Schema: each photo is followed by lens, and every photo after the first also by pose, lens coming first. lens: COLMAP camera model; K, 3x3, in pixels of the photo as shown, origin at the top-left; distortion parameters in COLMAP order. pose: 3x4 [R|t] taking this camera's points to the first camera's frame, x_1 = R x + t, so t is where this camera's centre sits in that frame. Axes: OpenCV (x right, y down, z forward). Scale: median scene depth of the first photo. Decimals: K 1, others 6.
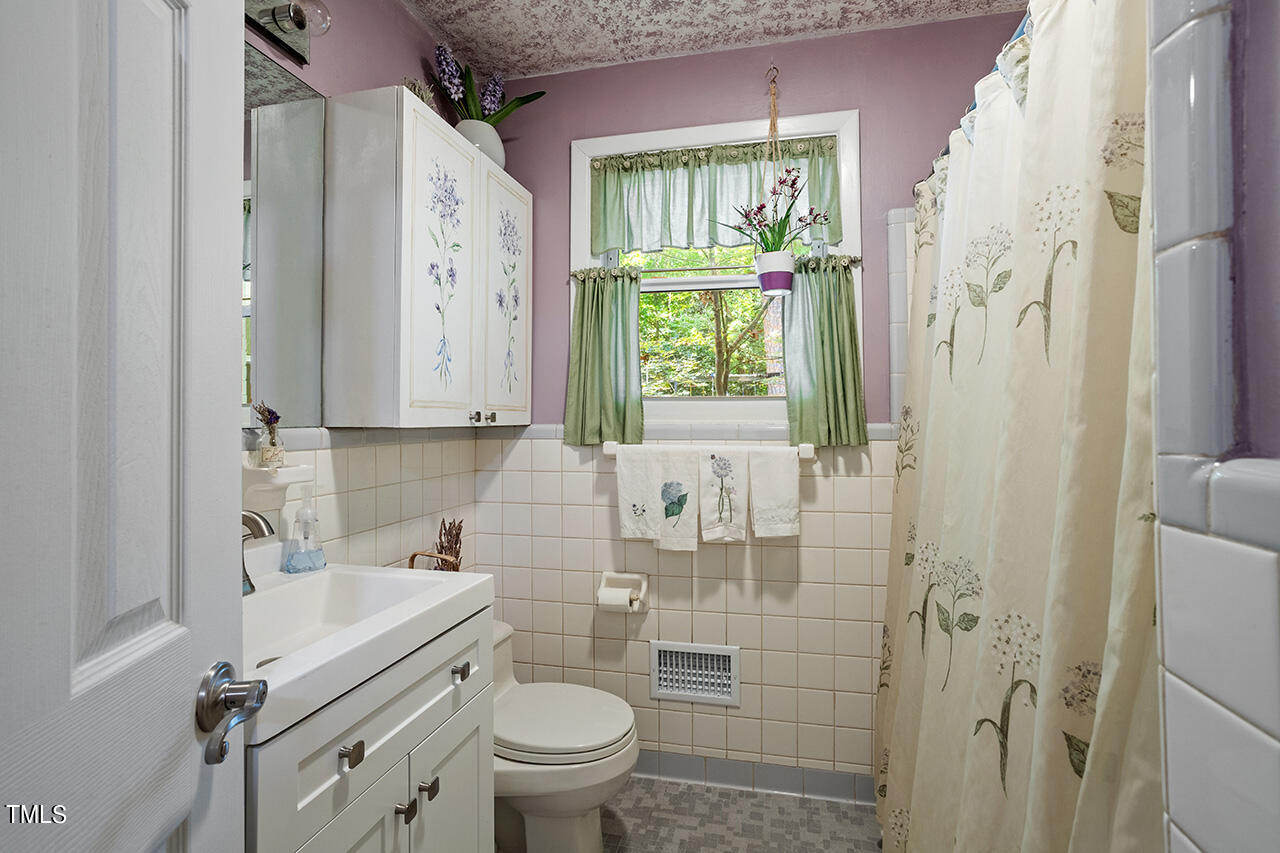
lens RADIAL K [[627.8, 0, 640.4], [0, 627.8, 412.1], [0, 0, 1]] dist [-0.040838, 0.030681]
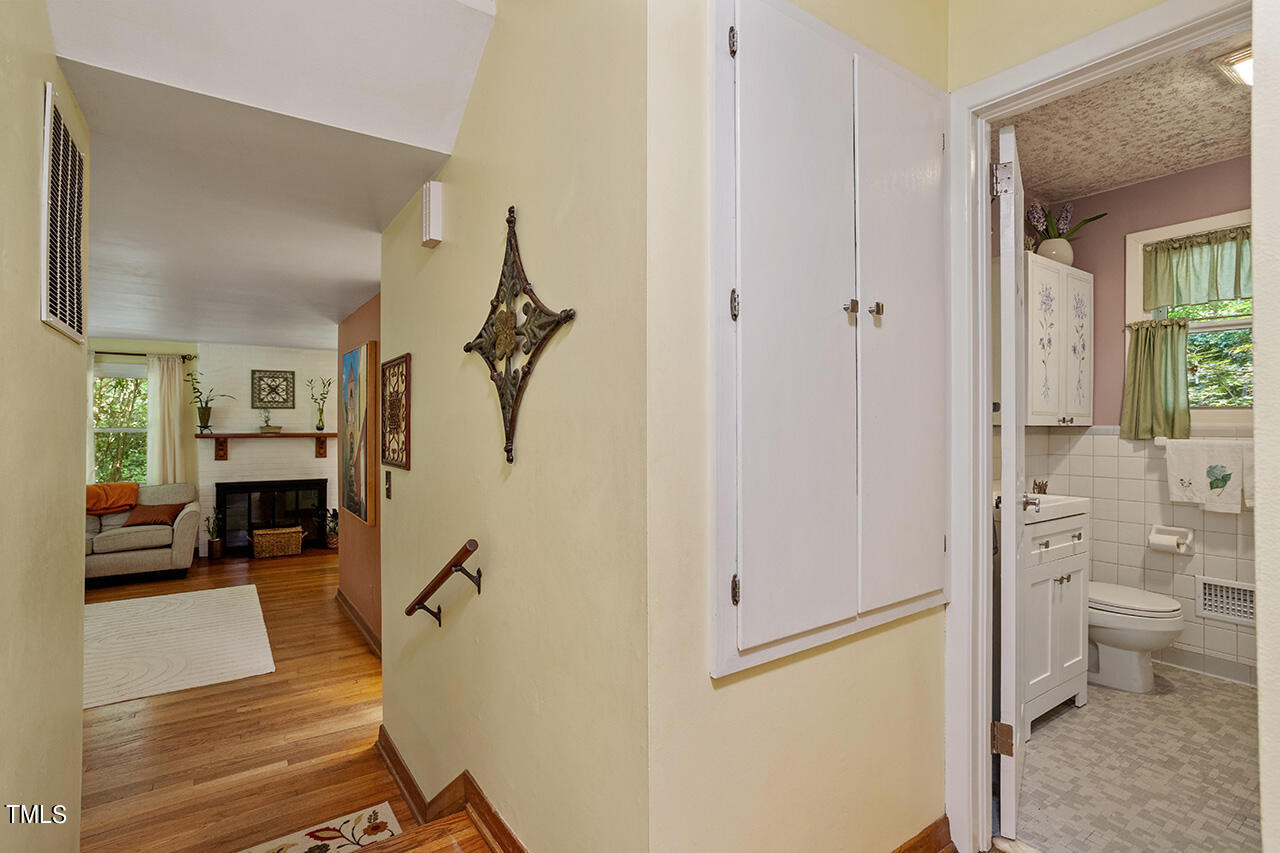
lens RADIAL K [[615.0, 0, 640.0], [0, 615.0, 426.5], [0, 0, 1]] dist [-0.045481, 0.026713]
pose [[0.742569, 0.005640, -0.669746, -0.006264], [0.001970, 0.999942, 0.010605, 0.003868], [0.669767, -0.009194, 0.742515, -0.890276]]
